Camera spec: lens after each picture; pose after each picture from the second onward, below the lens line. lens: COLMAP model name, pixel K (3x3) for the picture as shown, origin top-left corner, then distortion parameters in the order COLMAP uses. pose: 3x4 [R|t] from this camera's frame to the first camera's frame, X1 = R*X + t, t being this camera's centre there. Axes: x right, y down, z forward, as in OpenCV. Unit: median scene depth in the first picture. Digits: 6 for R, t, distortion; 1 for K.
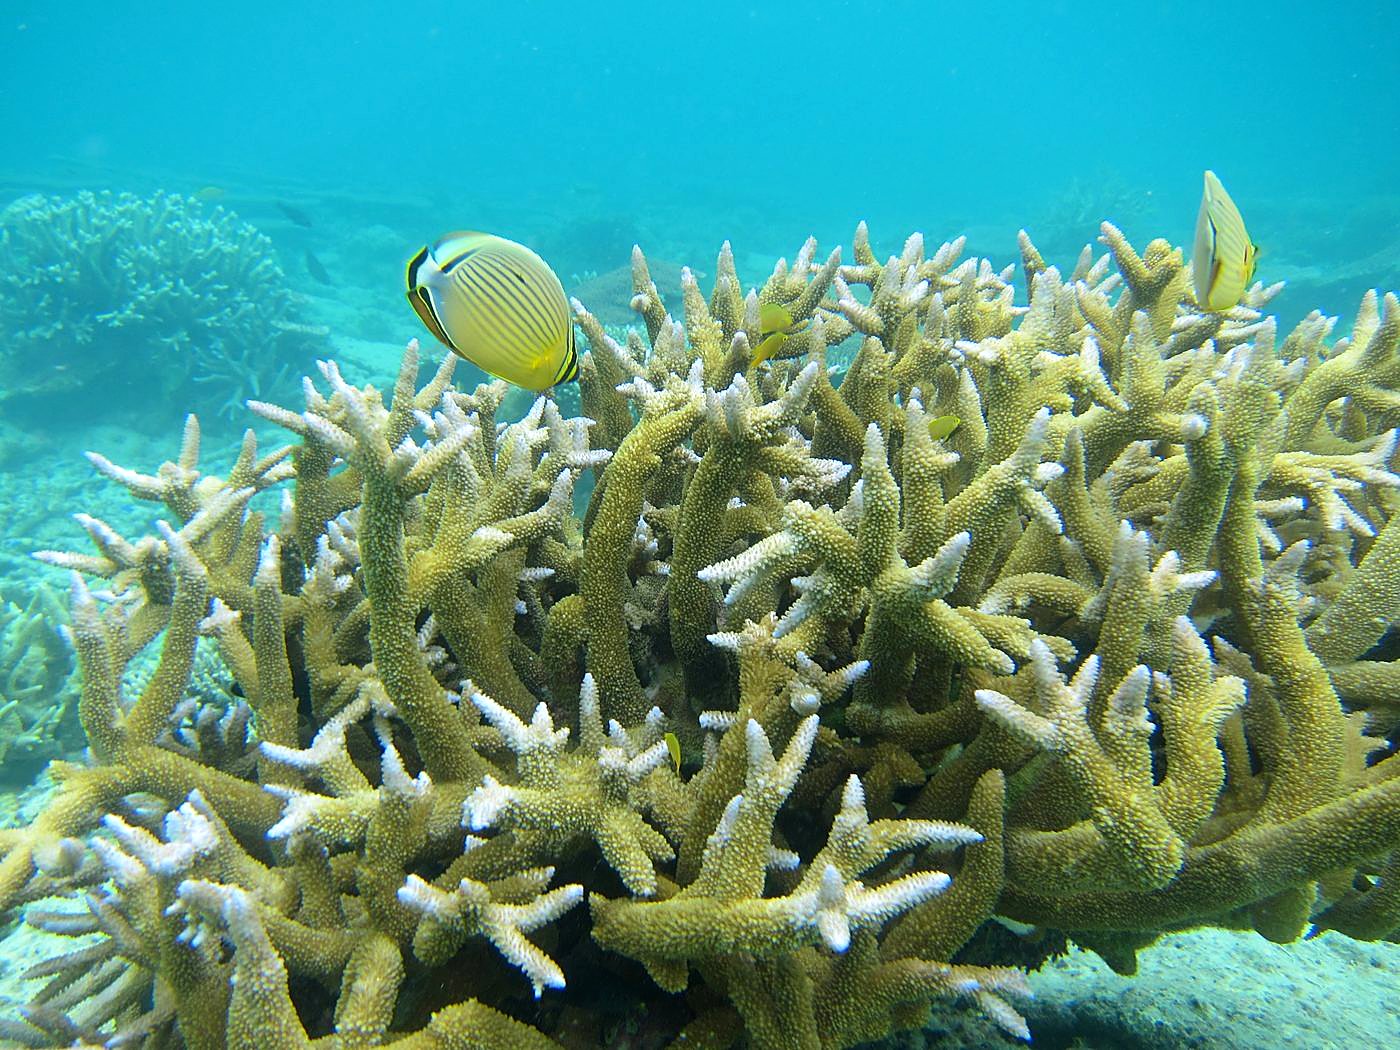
lens RADIAL K [[1277.1, 0, 700.0], [0, 1277.1, 525.0], [0, 0, 1]] dist [0.201002, 0.016285]
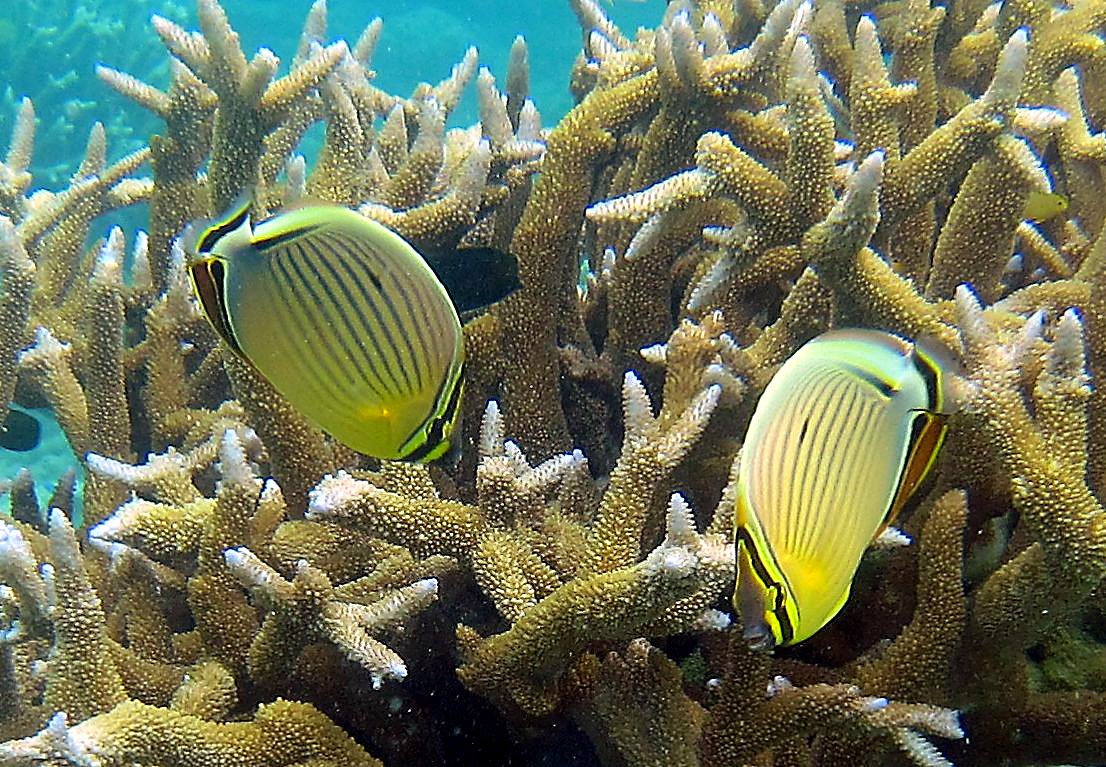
lens RADIAL K [[2380.4, 0, 553.0], [0, 2380.4, 383.5], [0, 0, 1]] dist [0.129343, -0.265955]
pose [[0.988340, 0.050965, -0.143480, 0.199794], [-0.056067, 0.997922, -0.031743, 0.194561], [0.141564, 0.039418, 0.989144, -0.527147]]
